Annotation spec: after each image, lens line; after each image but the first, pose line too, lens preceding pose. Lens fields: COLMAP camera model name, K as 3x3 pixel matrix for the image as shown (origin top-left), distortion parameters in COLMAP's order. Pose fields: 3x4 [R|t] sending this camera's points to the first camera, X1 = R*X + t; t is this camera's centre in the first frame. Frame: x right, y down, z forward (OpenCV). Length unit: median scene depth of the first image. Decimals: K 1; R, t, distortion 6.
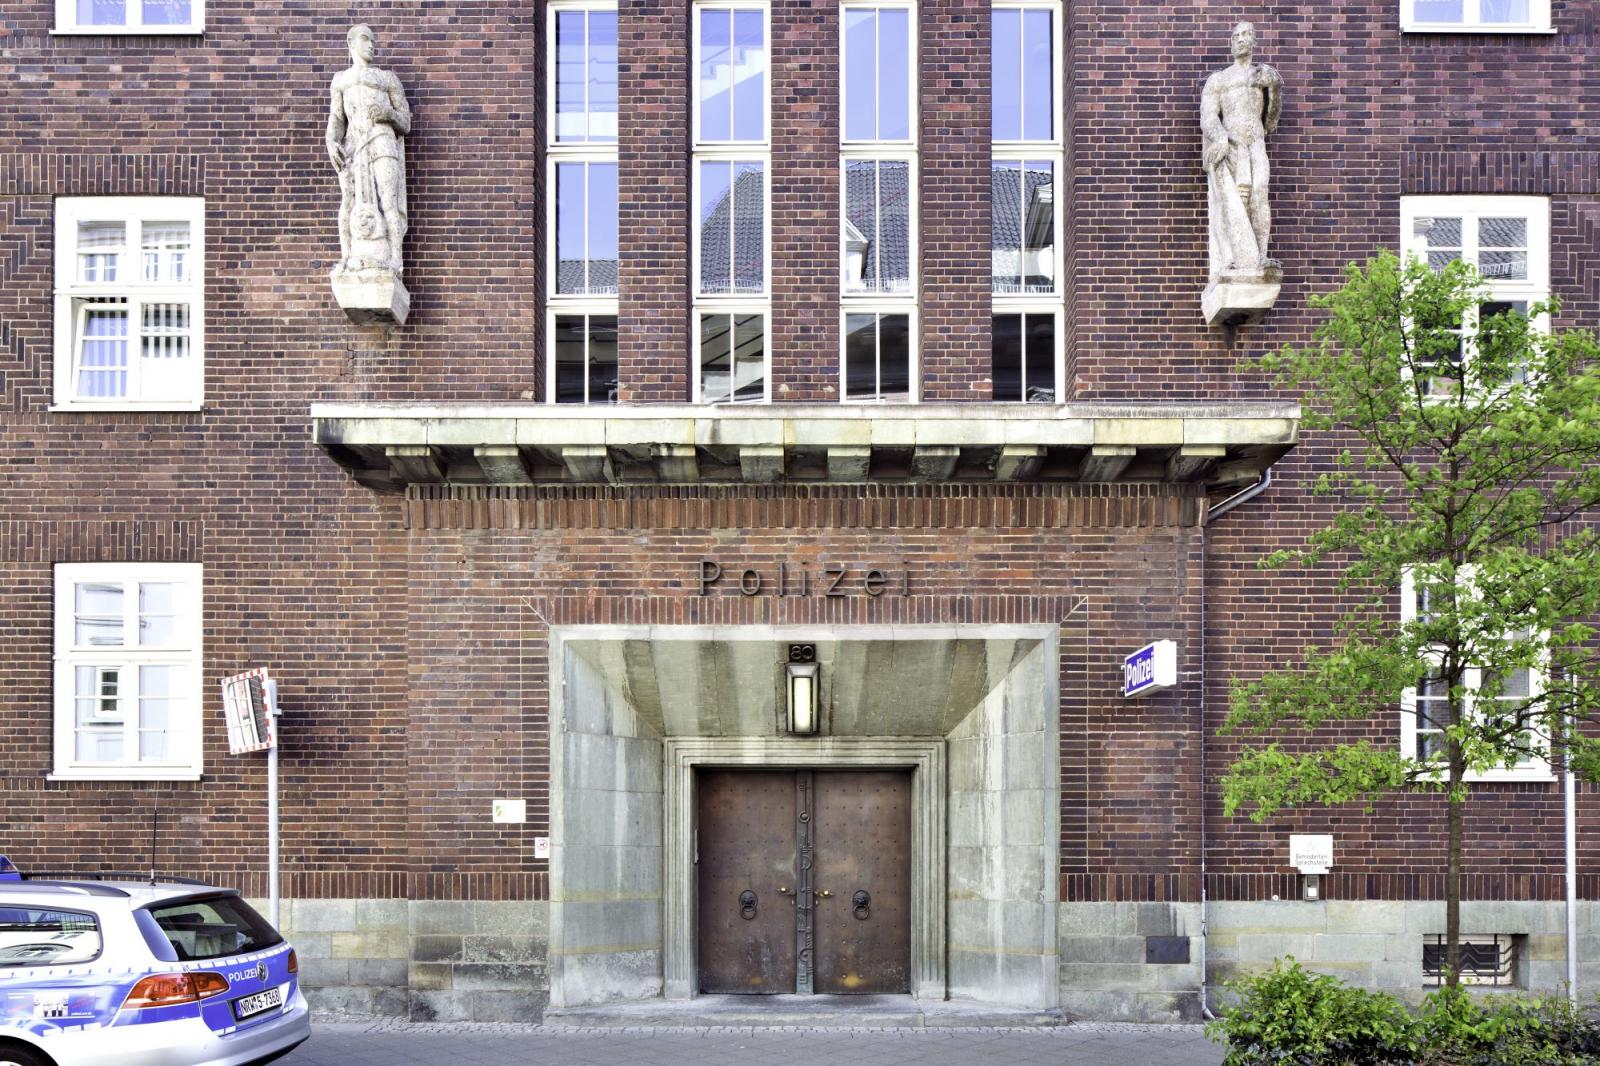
lens RADIAL K [[1110.8, 0, 800.0], [0, 1110.8, 533.0], [0, 0, 1]] dist [-0.001499, 0.001806]
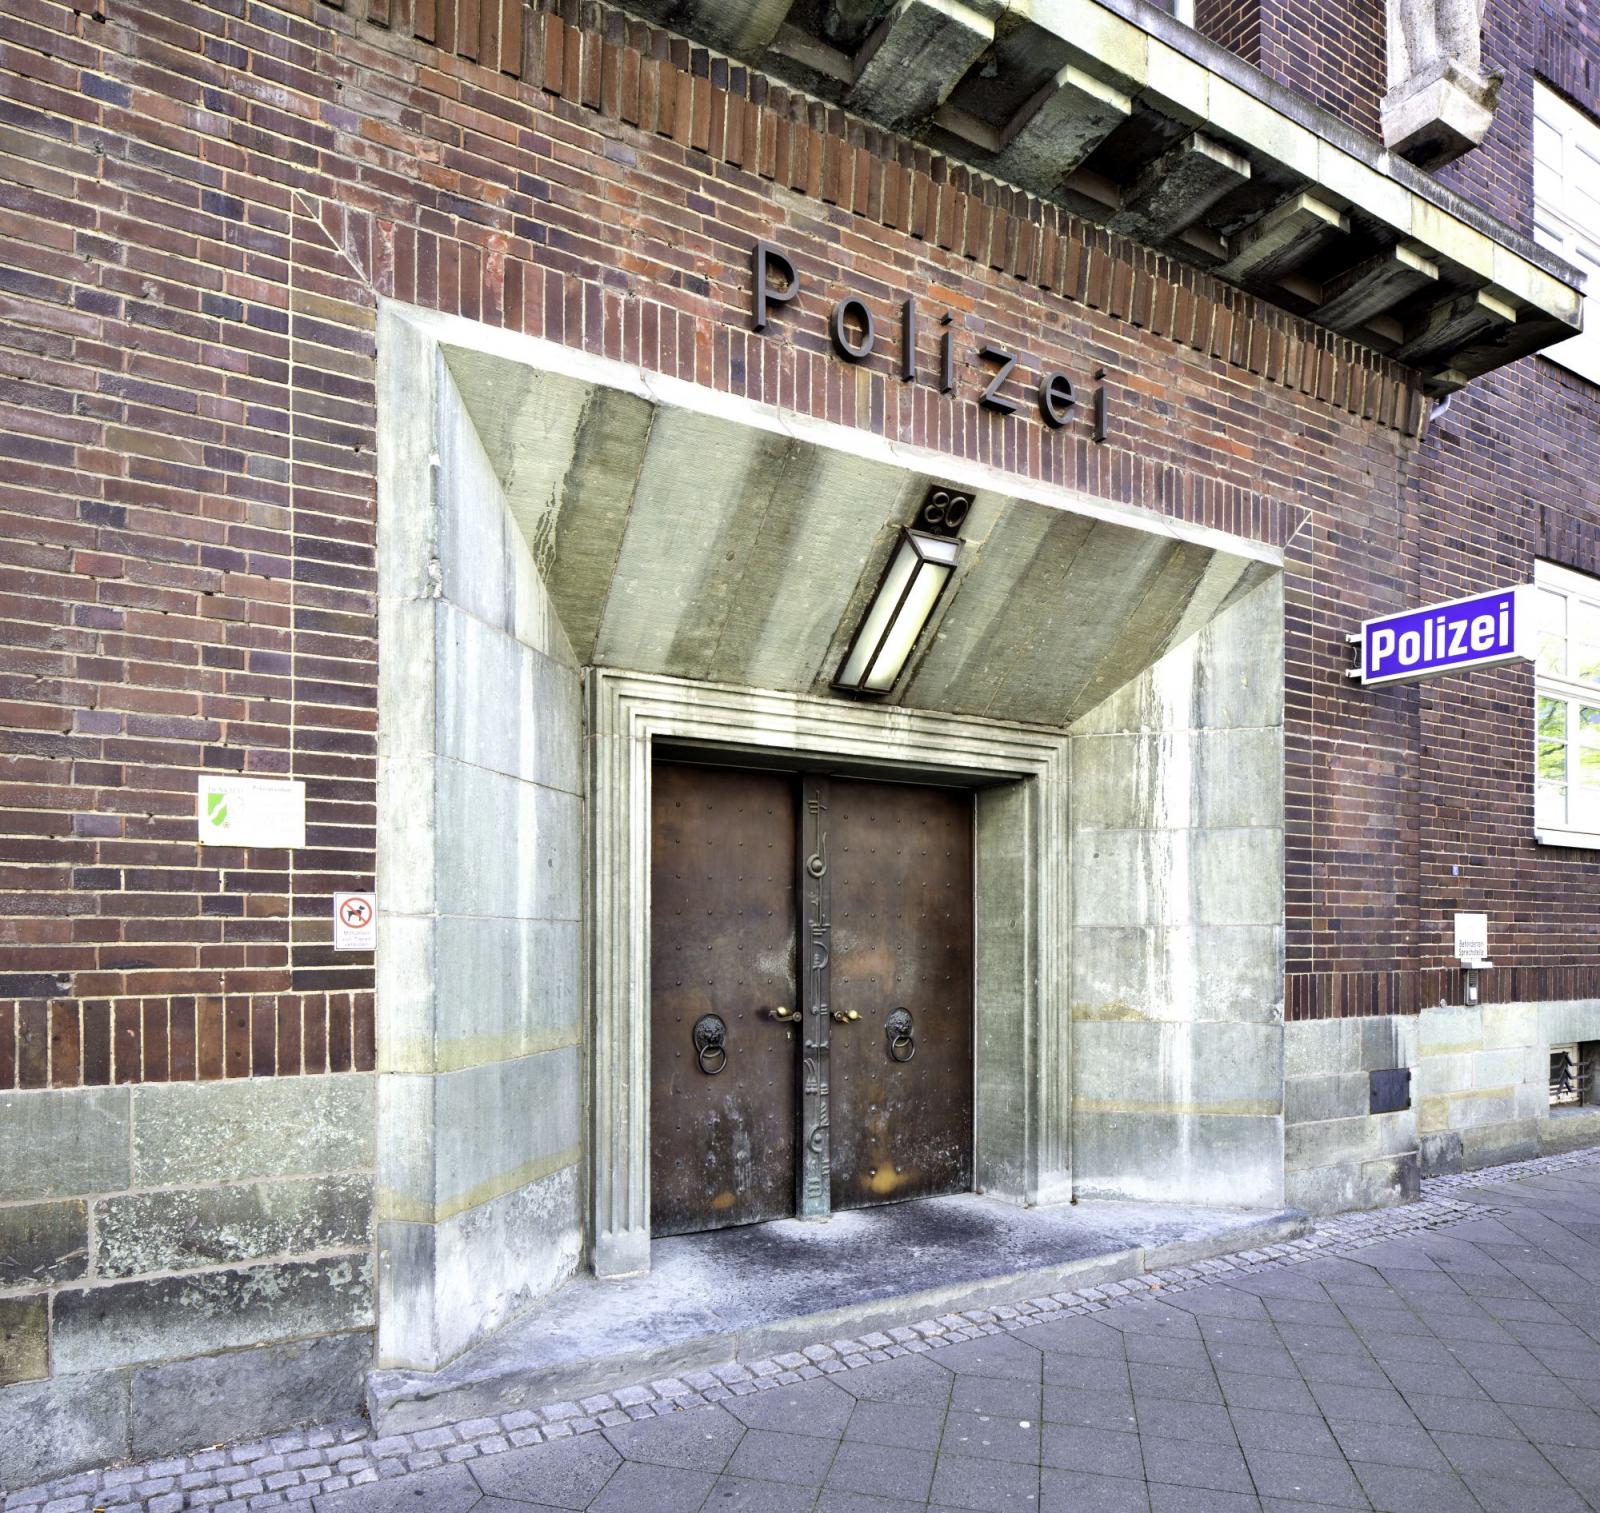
lens RADIAL K [[1183.3, 0, 800.0], [0, 1183.3, 756.5], [0, 0, 1]] dist [-0.007812, 0.002475]
pose [[0.862399, 0.078690, 0.500076, -0.287484], [-0.143050, 0.985465, 0.091626, 0.173243], [-0.485597, -0.150554, 0.861121, 0.602820]]
